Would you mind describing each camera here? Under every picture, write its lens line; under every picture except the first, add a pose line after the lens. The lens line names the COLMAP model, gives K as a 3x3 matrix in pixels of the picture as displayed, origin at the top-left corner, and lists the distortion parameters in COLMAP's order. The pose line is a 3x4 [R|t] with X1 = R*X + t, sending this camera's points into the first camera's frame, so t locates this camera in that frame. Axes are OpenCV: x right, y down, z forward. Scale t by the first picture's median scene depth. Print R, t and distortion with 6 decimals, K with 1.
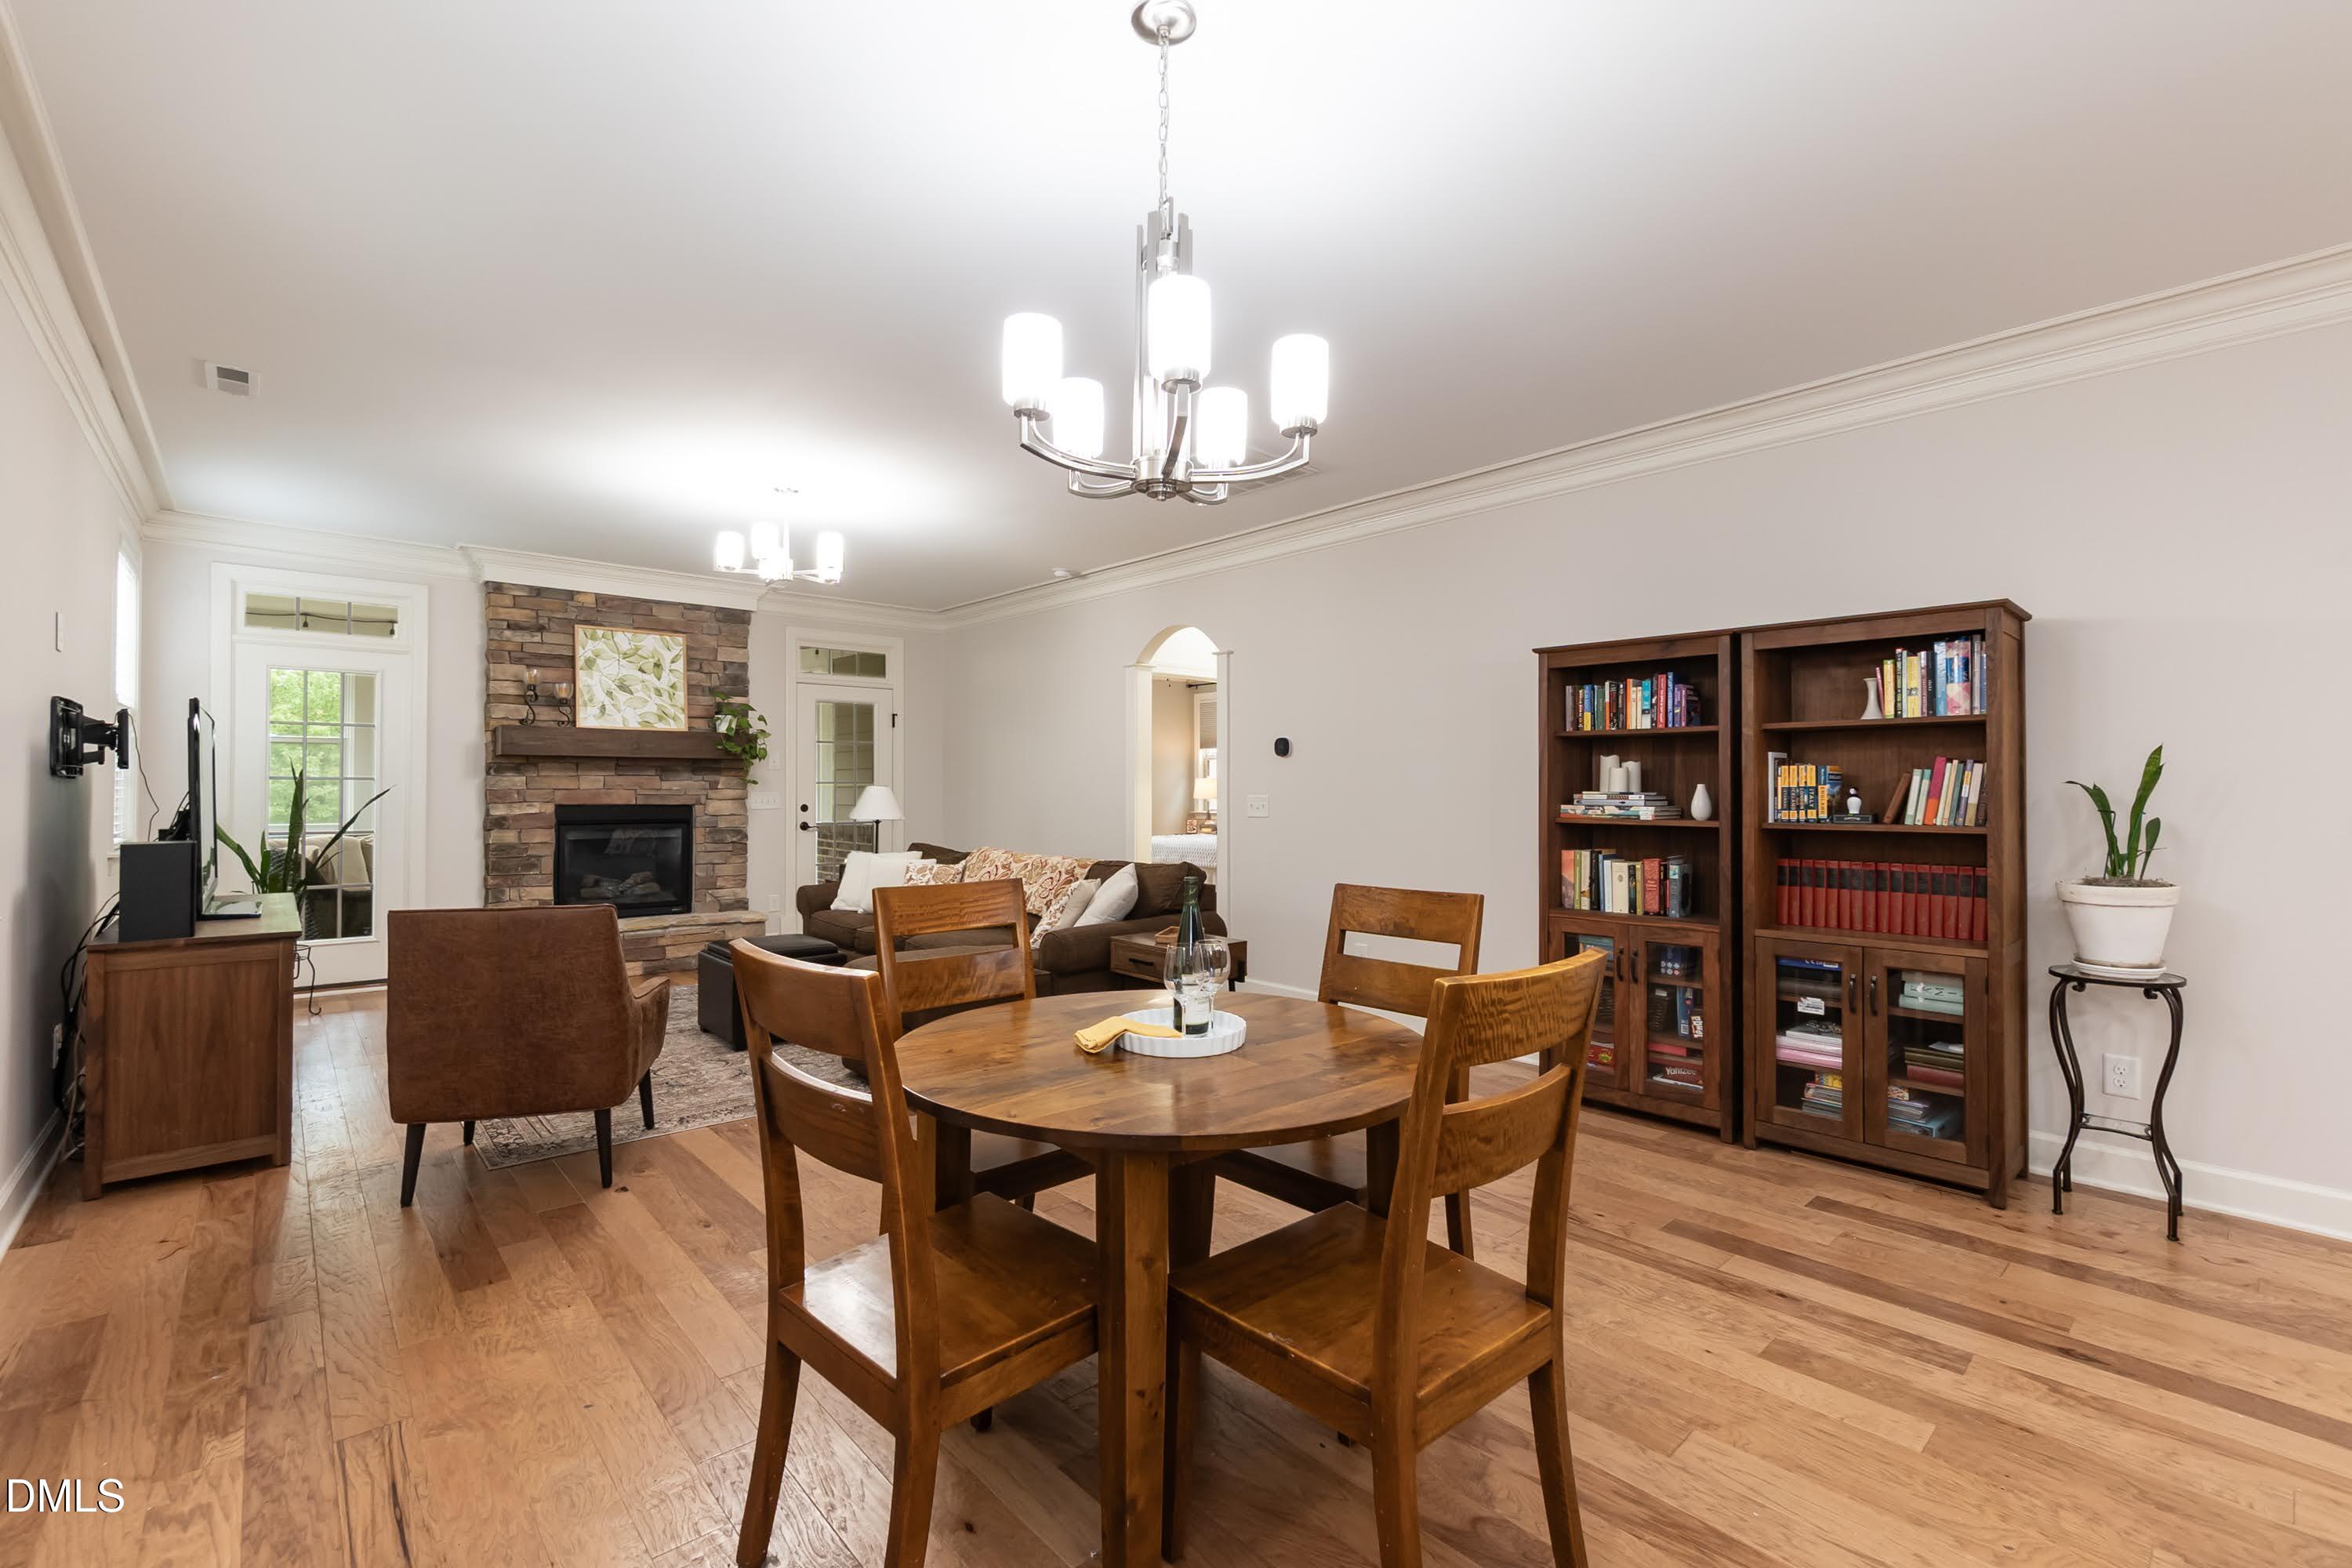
lens RADIAL K [[1017.7, 0, 1177.8], [0, 1017.7, 782.5], [0, 0, 1]] dist [-0.003323, 0.000970]
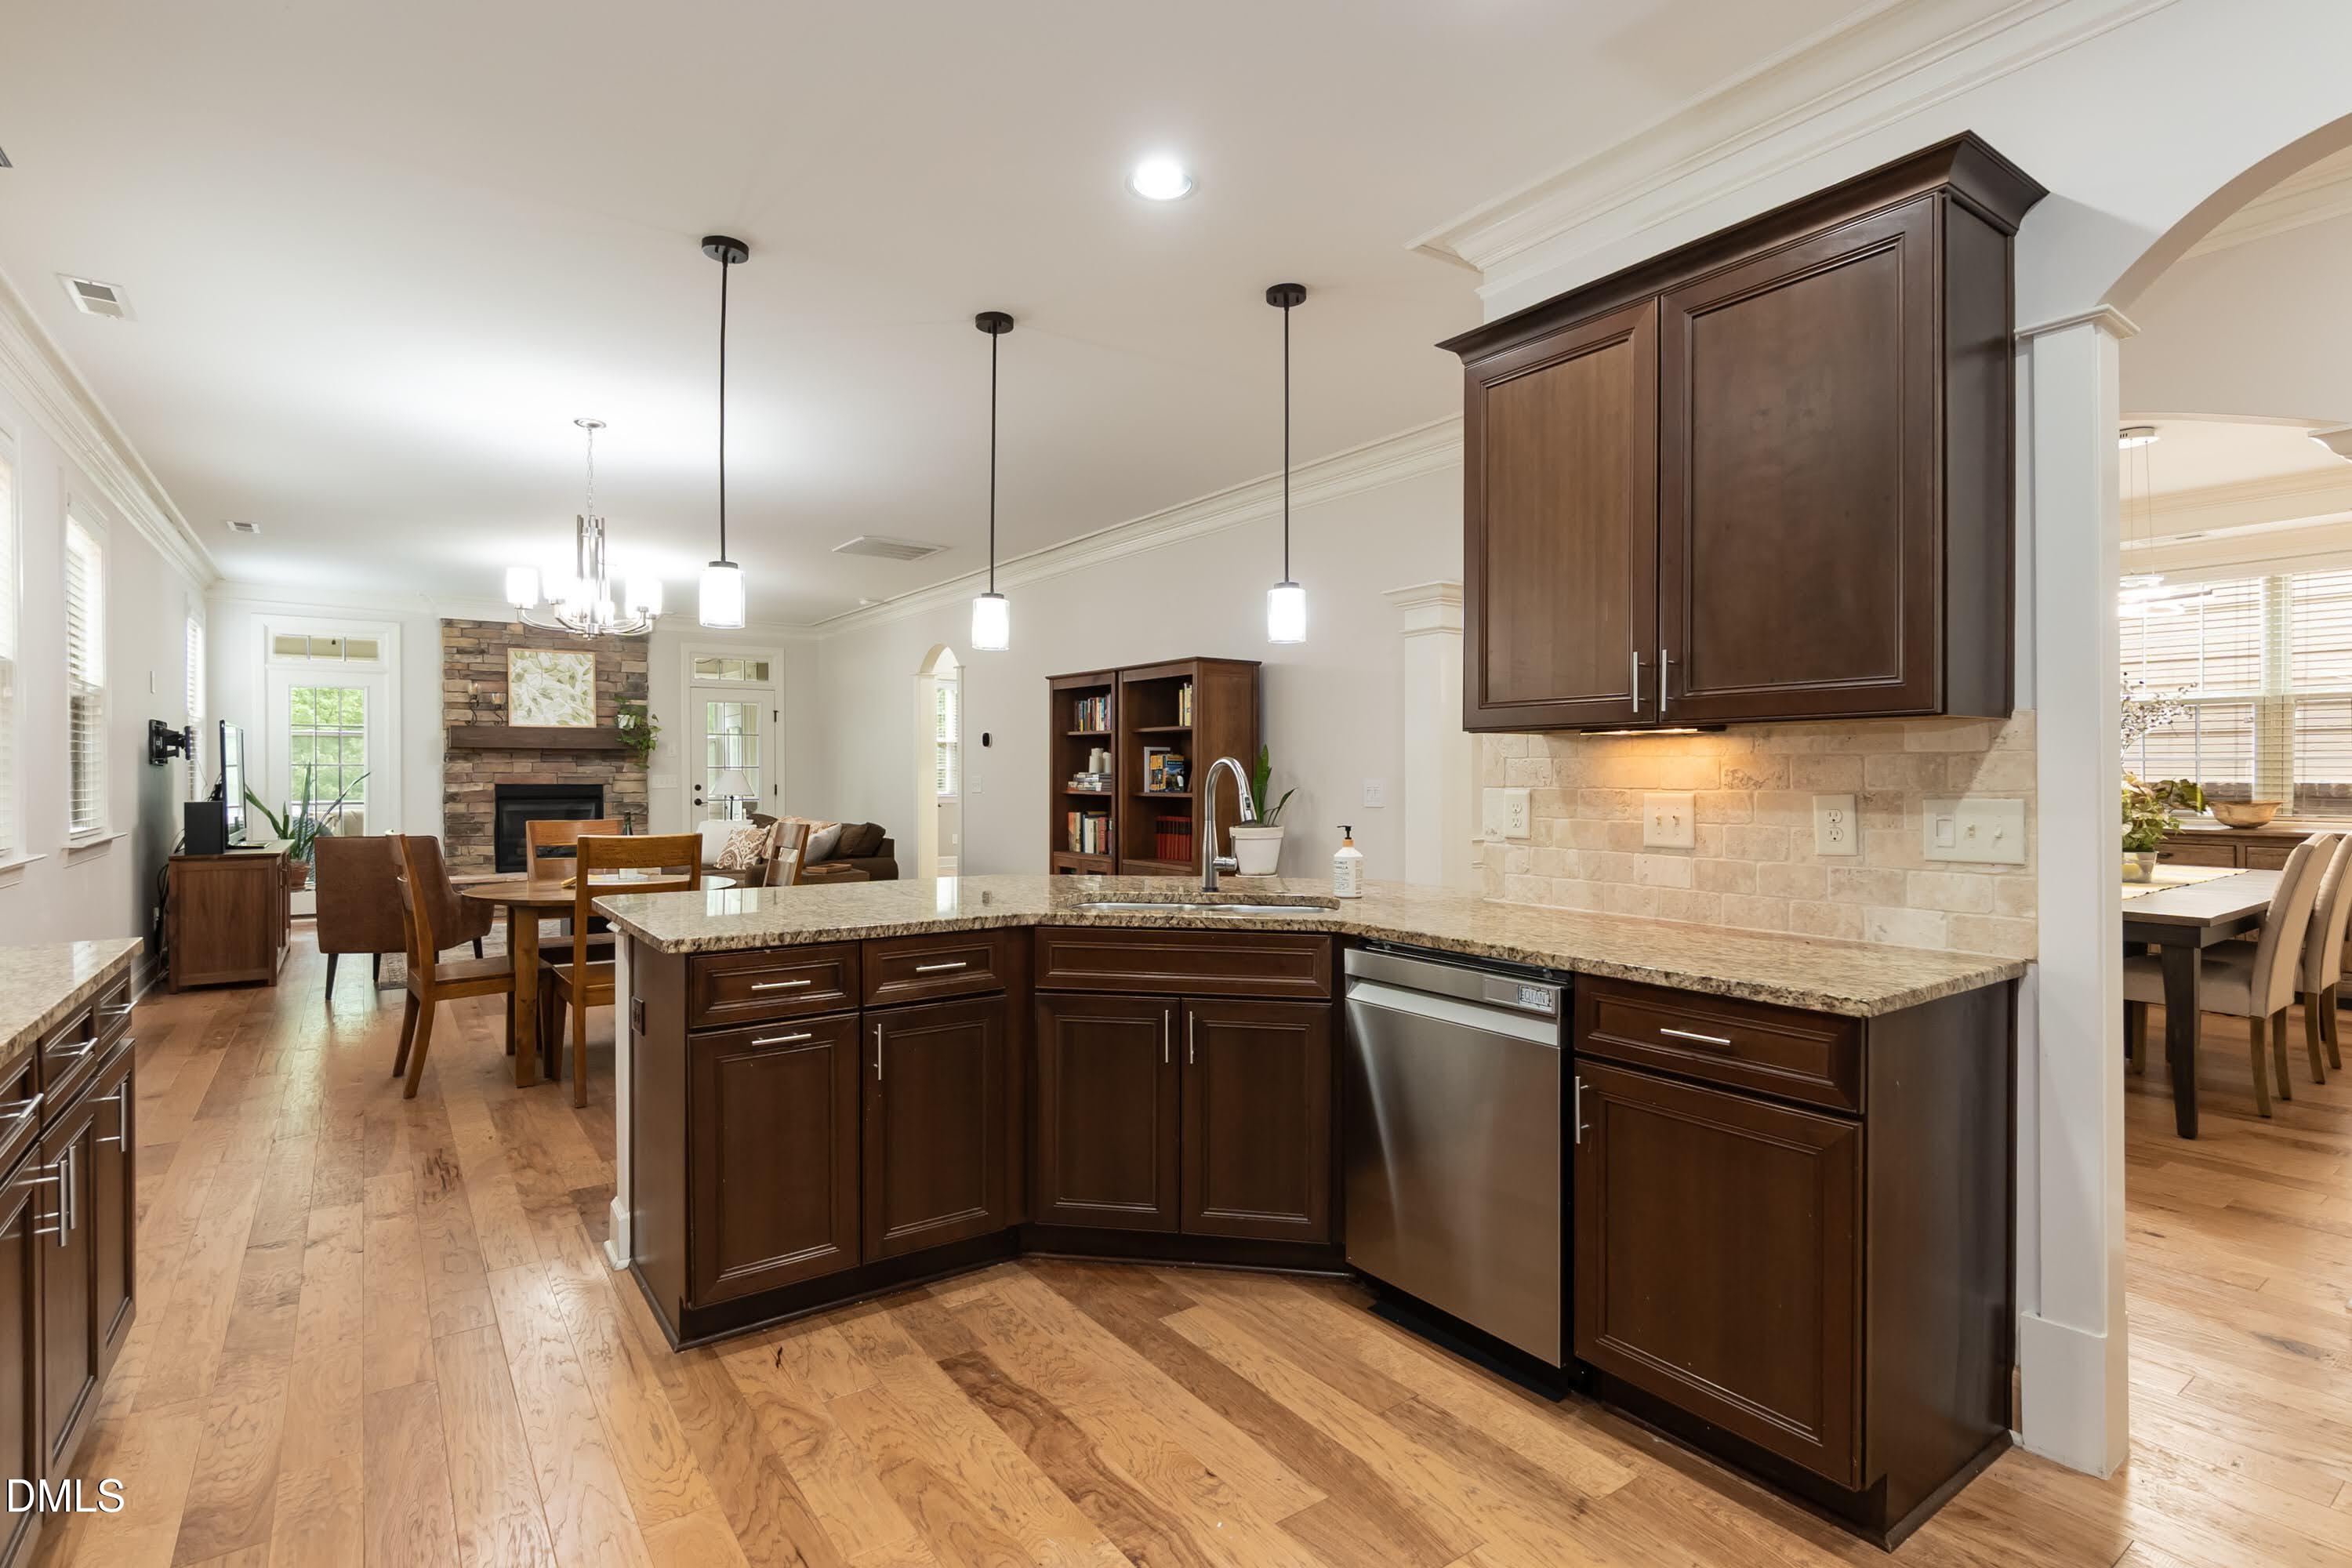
lens RADIAL K [[1136.0, 0, 1173.4], [0, 1136.0, 784.9], [0, 0, 1]] dist [0.002937, -0.000156]
pose [[0.994072, -0.000268, -0.108728, 0.442268], [0.002115, 0.999855, 0.016871, -0.000597], [0.108708, -0.017001, 0.993928, -0.391807]]
